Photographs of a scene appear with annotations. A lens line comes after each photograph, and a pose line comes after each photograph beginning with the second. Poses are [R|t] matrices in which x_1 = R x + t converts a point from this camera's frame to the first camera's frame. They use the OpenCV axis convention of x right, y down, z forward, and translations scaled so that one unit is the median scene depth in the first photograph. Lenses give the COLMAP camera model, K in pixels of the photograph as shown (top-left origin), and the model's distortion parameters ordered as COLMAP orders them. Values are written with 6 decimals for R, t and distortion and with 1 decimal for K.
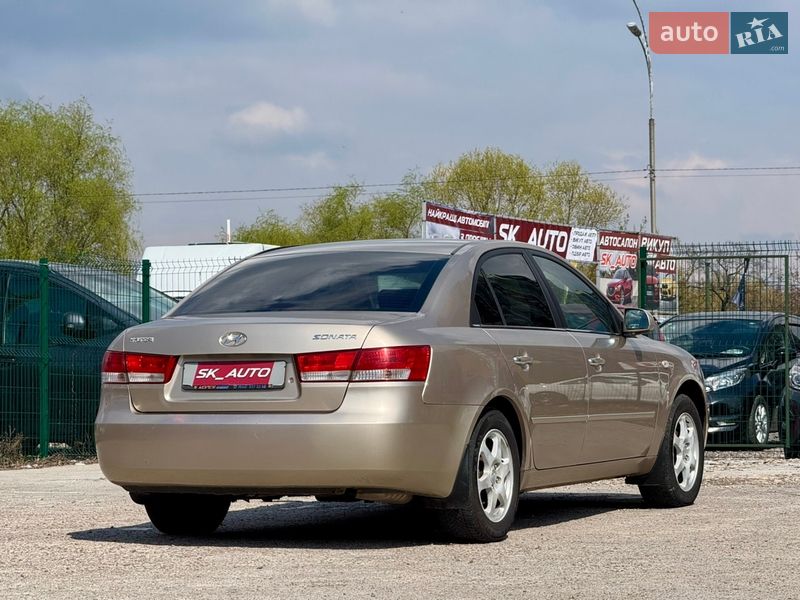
lens RADIAL K [[2624.8, 0, 400.0], [0, 2624.8, 300.0], [0, 0, 1]] dist [0.105234, 1.087903]
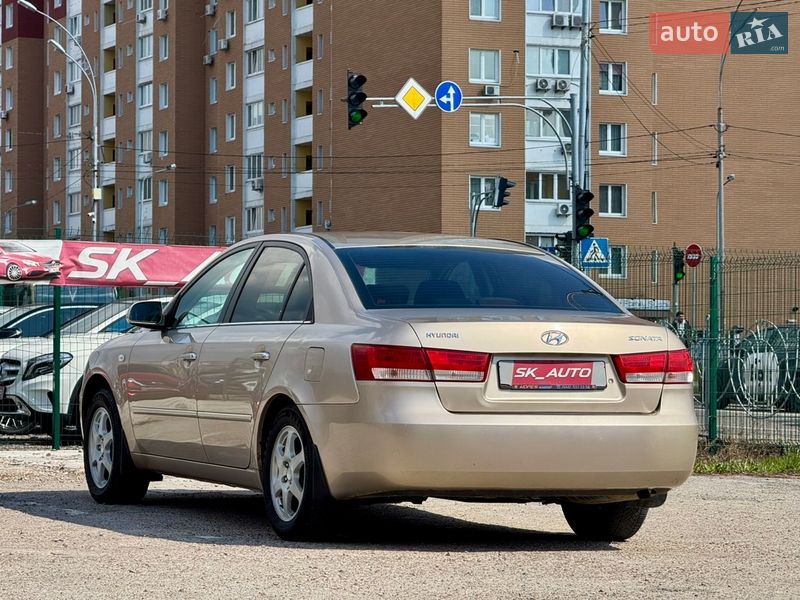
lens RADIAL K [[2693.3, 0, 353.9], [0, 2693.3, 300.0], [0, 0, 1]] dist [0.172866, 0.101952]
pose [[0.682739, 0.031270, 0.729993, -0.848252], [-0.038209, 0.999245, -0.007068, 0.010741], [-0.729663, -0.023067, 0.683418, 0.369845]]
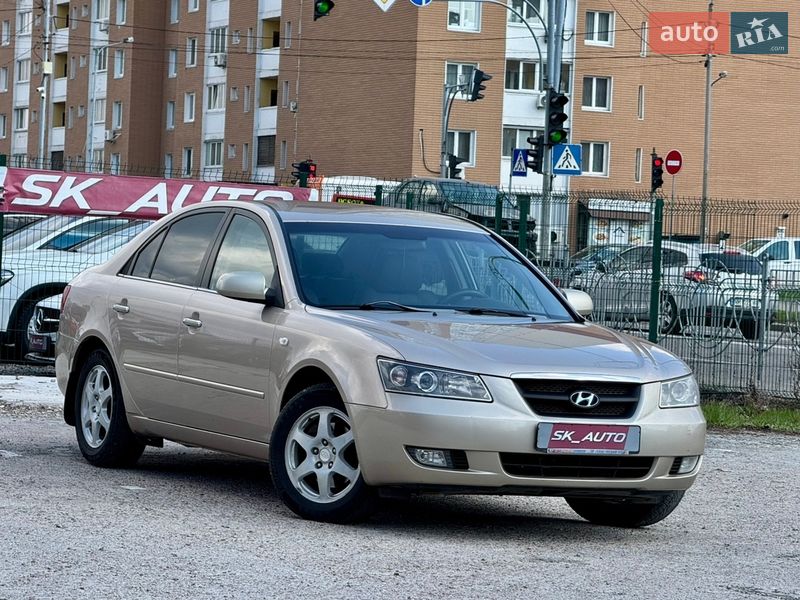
lens RADIAL K [[2869.5, 0, 378.6], [0, 2869.5, 299.6], [0, 0, 1]] dist [0.121627, 0.767242]
pose [[0.665760, 0.028213, 0.745633, -0.943070], [-0.076055, 0.996646, 0.030197, -0.024175], [-0.742280, -0.076813, 0.665673, 0.261415]]
